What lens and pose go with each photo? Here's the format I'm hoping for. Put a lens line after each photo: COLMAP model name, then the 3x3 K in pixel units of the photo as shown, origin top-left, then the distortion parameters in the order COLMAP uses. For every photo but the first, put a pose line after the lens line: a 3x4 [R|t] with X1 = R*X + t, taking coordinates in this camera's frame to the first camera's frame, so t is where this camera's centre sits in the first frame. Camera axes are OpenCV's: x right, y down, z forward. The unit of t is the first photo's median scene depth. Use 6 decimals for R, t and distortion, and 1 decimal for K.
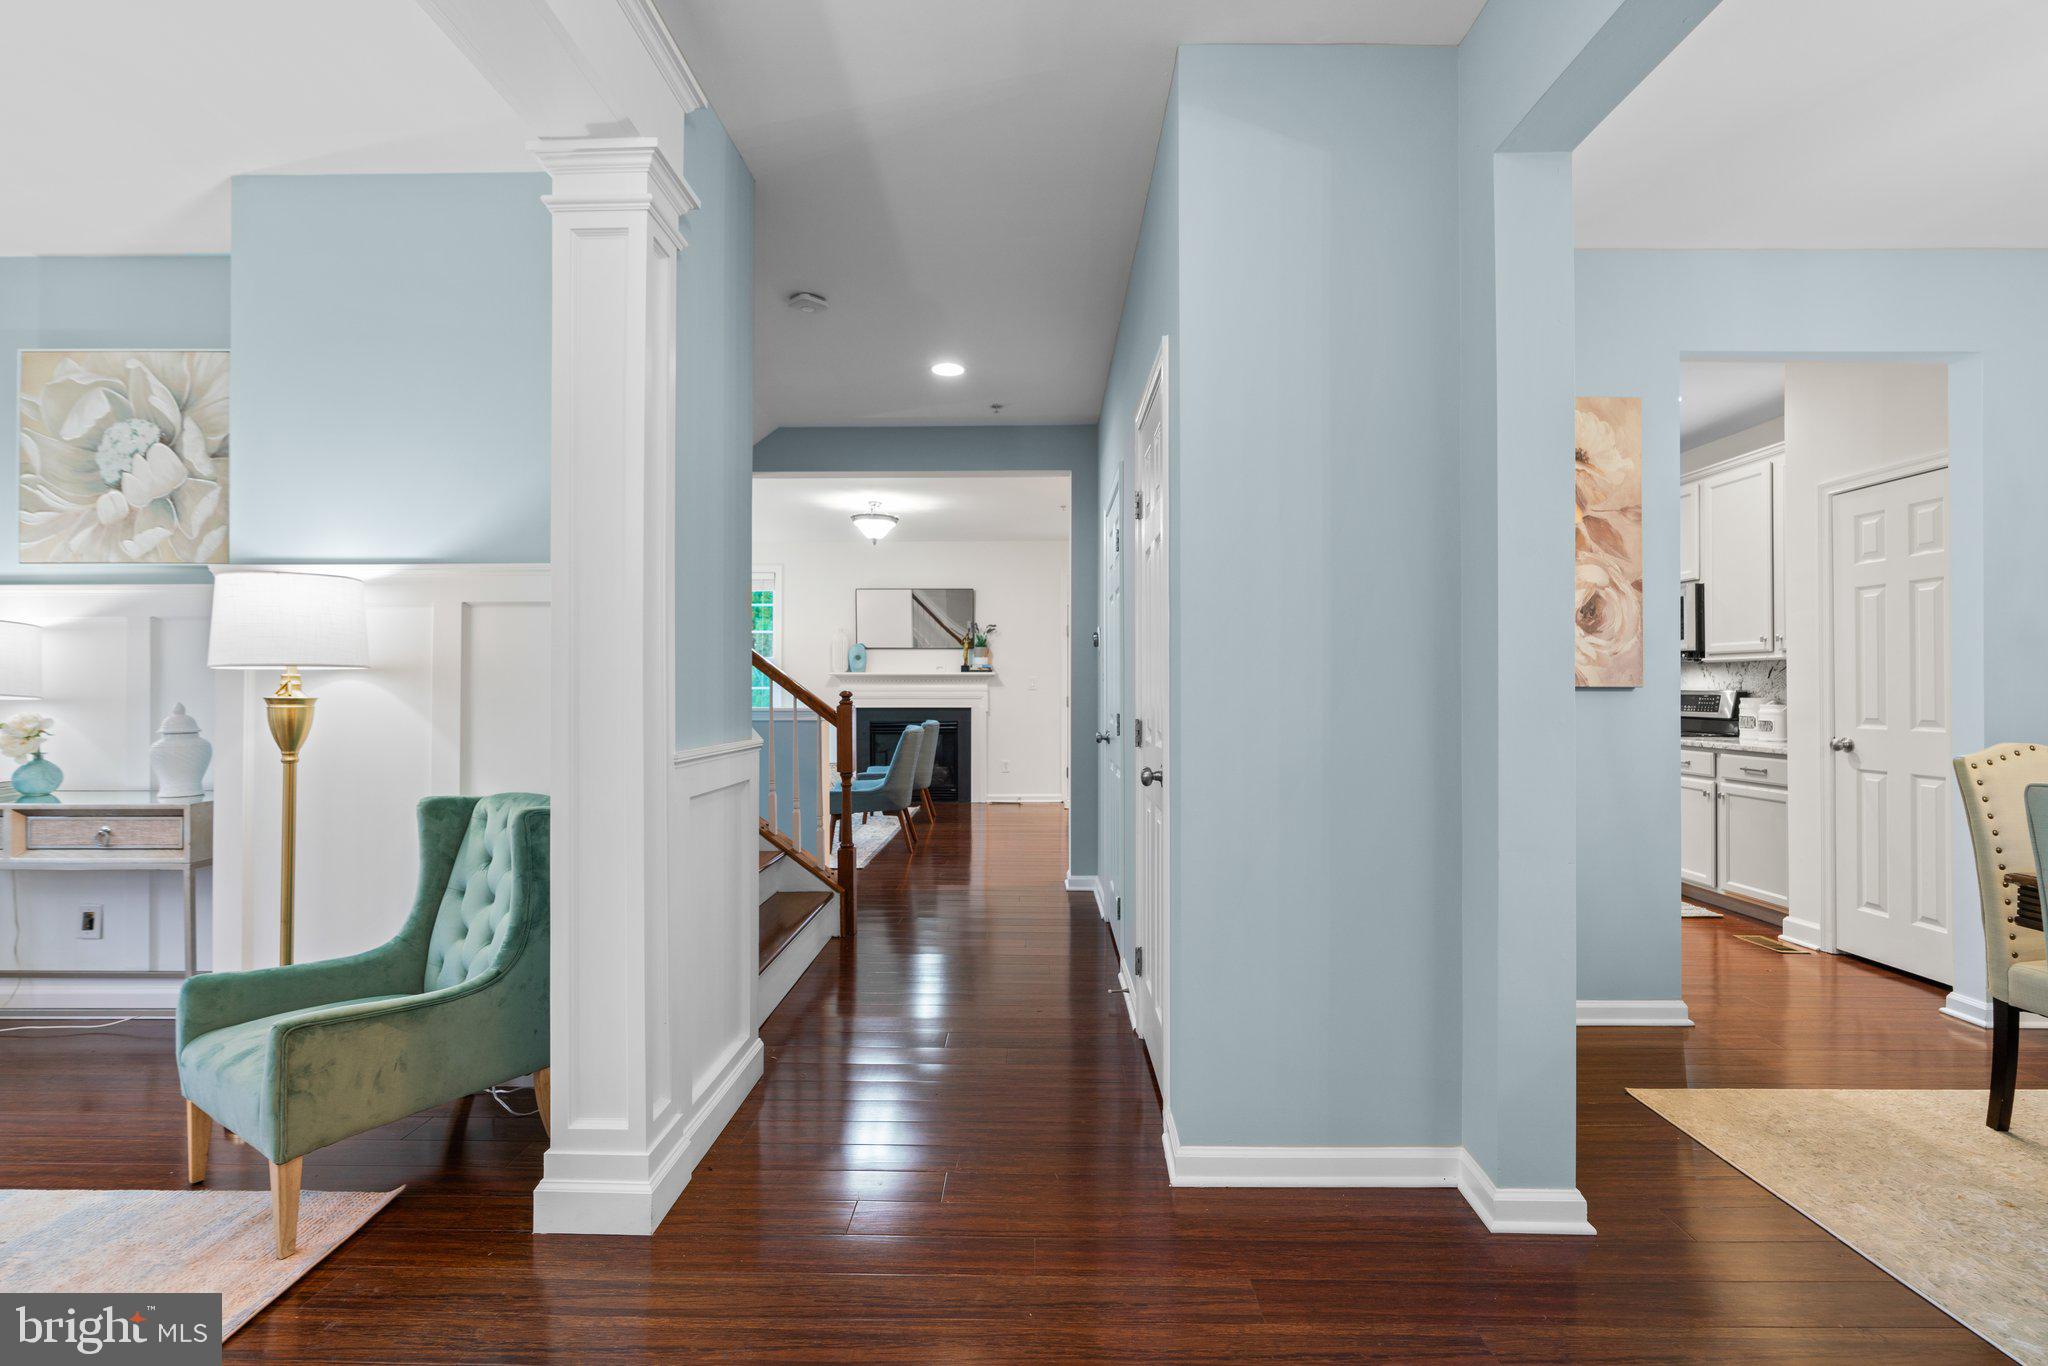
lens RADIAL K [[927.4, 0, 1024.3], [0, 927.4, 697.3], [0, 0, 1]] dist [-0.016283, 0.010636]
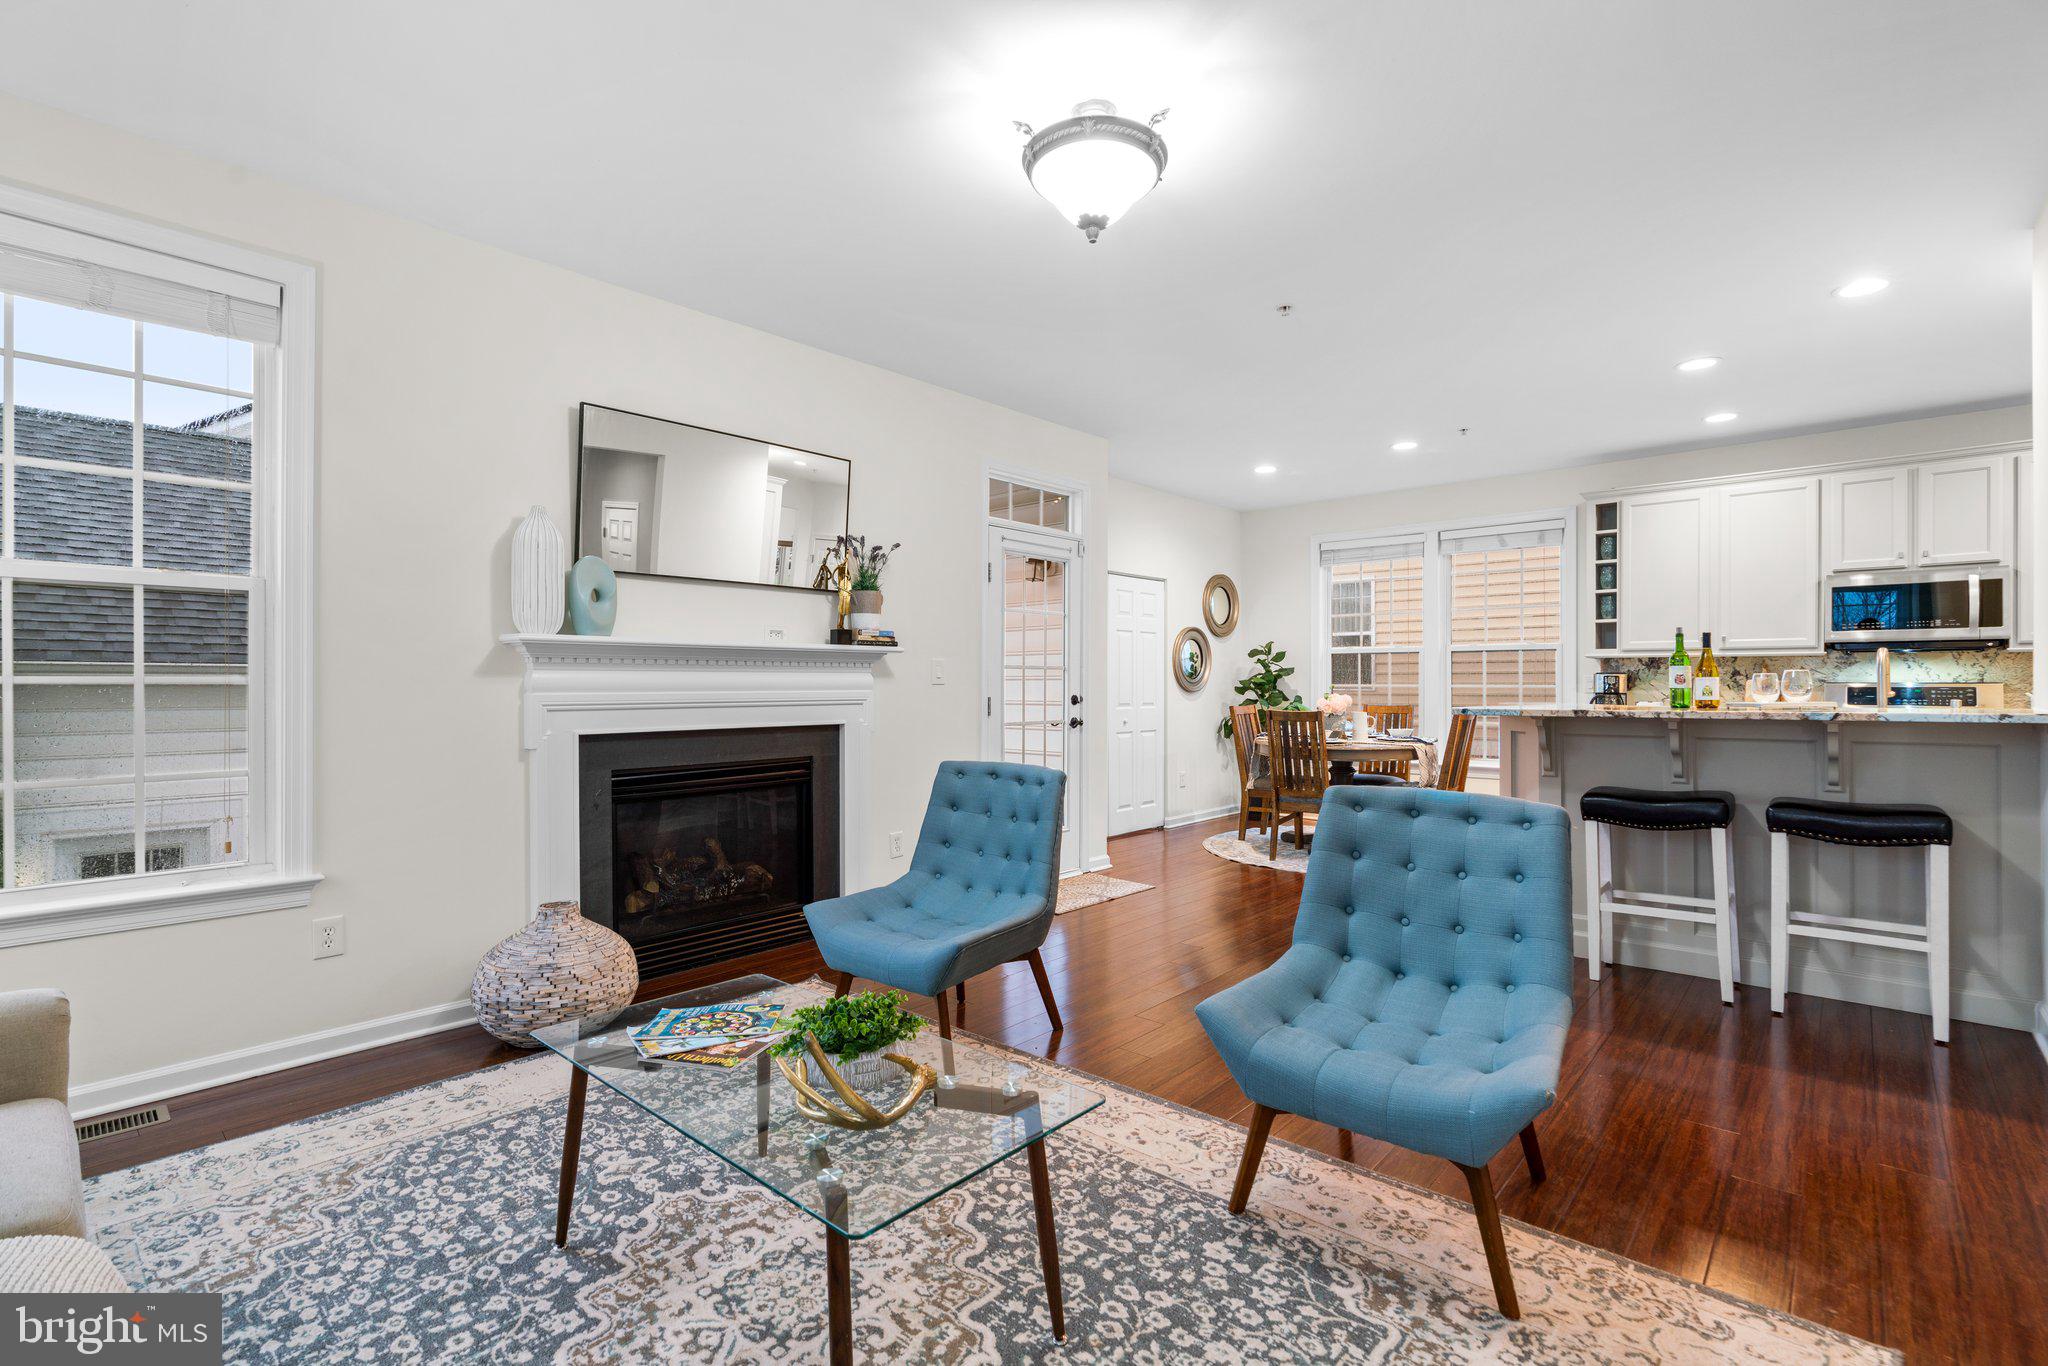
lens RADIAL K [[916.9, 0, 1024.6], [0, 916.9, 678.8], [0, 0, 1]] dist [-0.013276, 0.000671]
pose [[0.660419, 0.010641, 0.750822, -0.462145], [-0.002298, 0.999924, -0.012149, 0.001542], [-0.750894, 0.006298, 0.660393, 0.840927]]
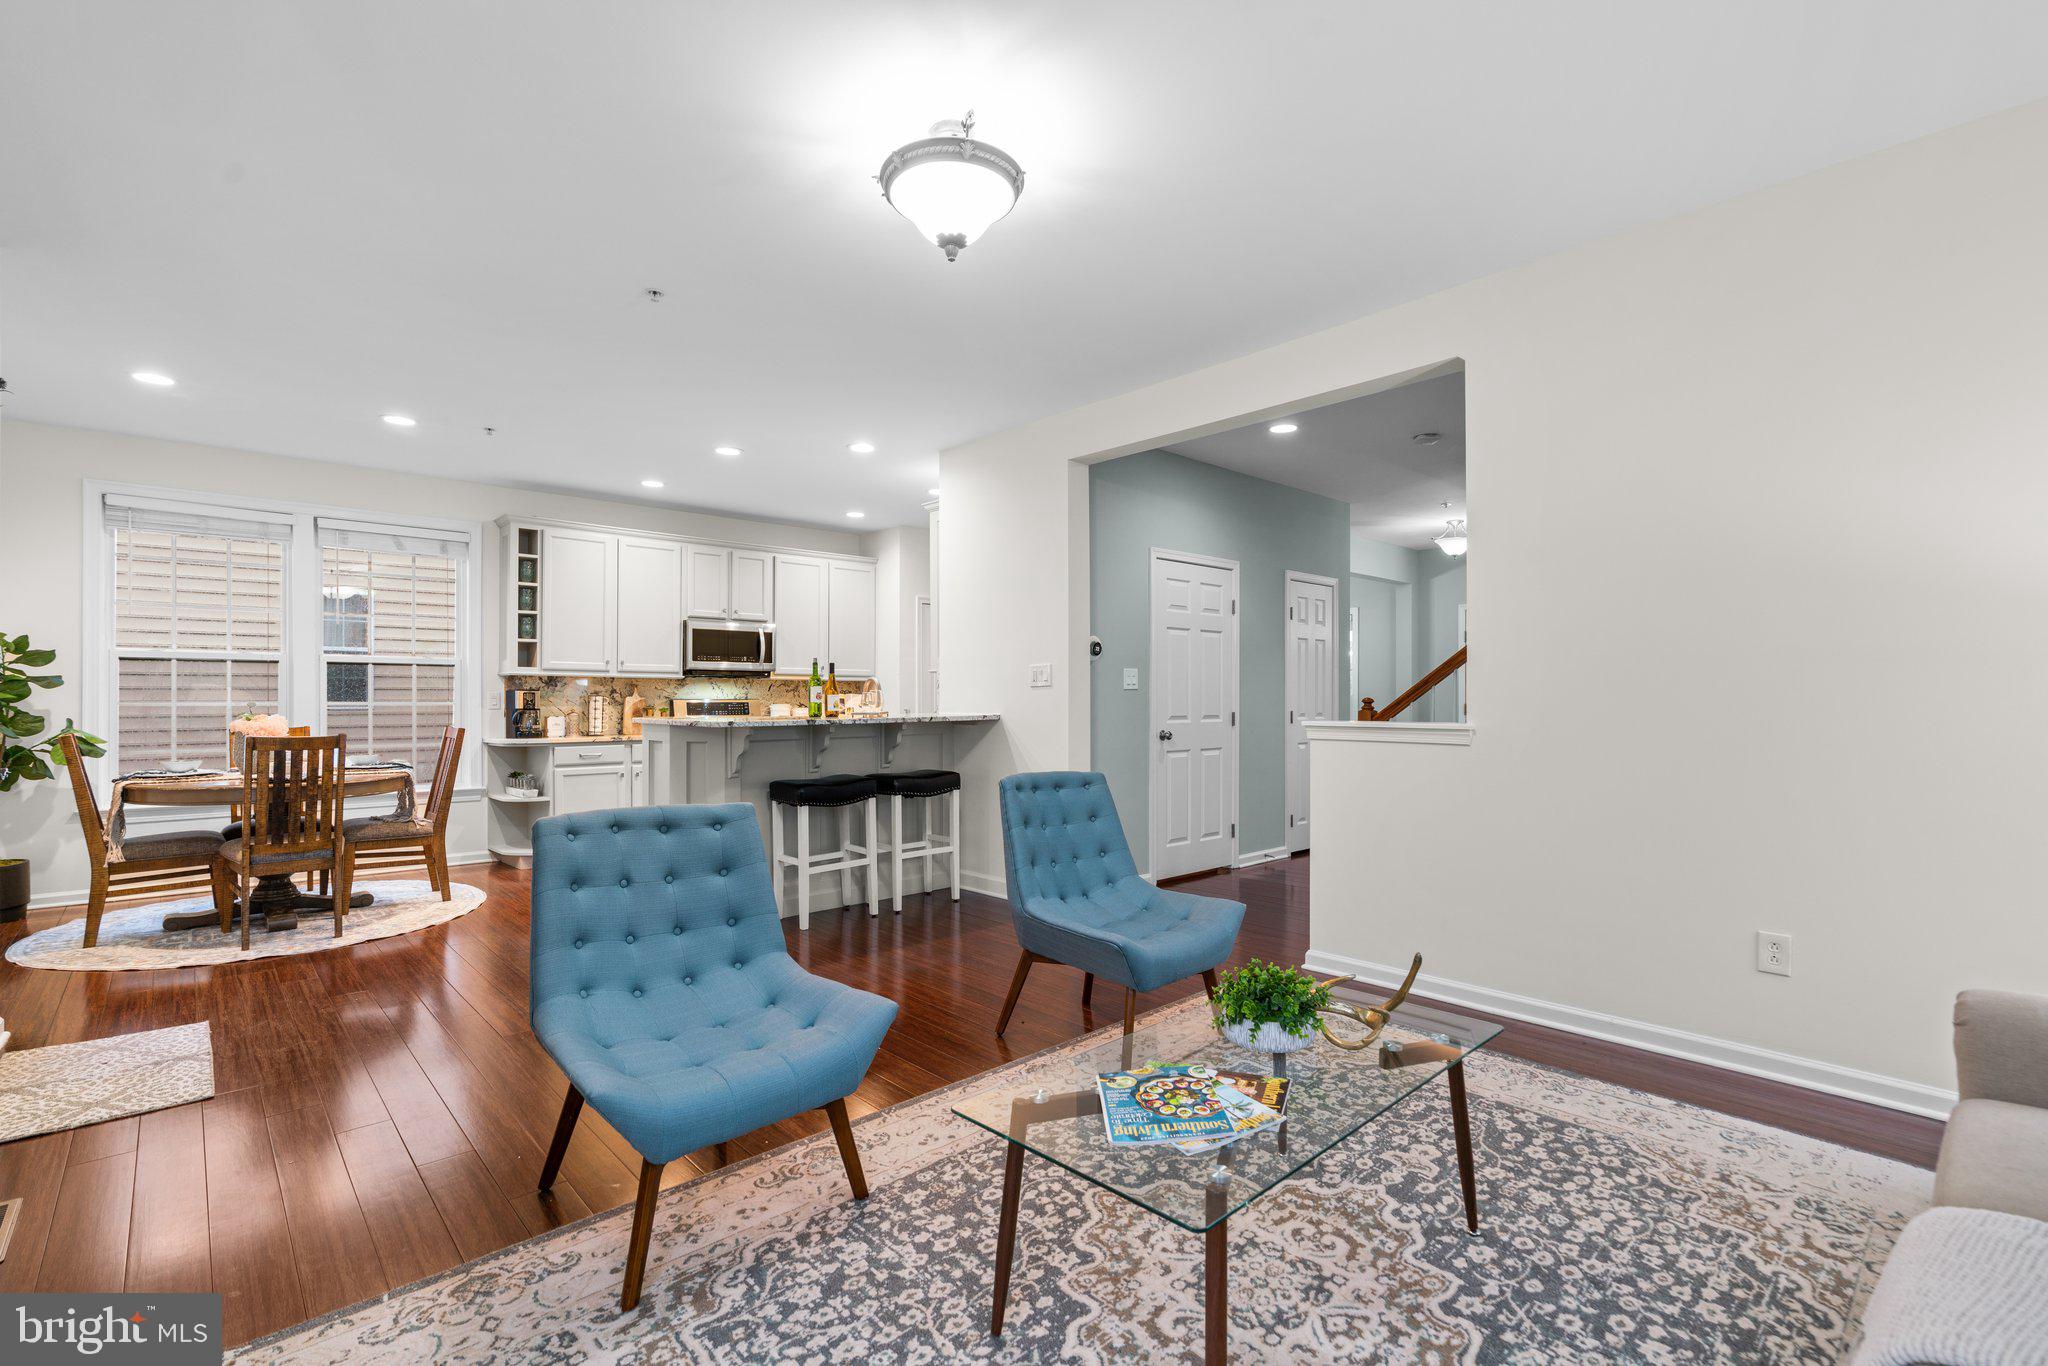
lens RADIAL K [[927.4, 0, 1024.3], [0, 927.4, 697.3], [0, 0, 1]] dist [-0.016283, 0.010636]
pose [[-0.688152, 0.010270, 0.725494, -0.461194], [0.007113, 0.999947, -0.007409, 0.002021], [-0.725531, 0.000061, -0.688189, 1.279371]]
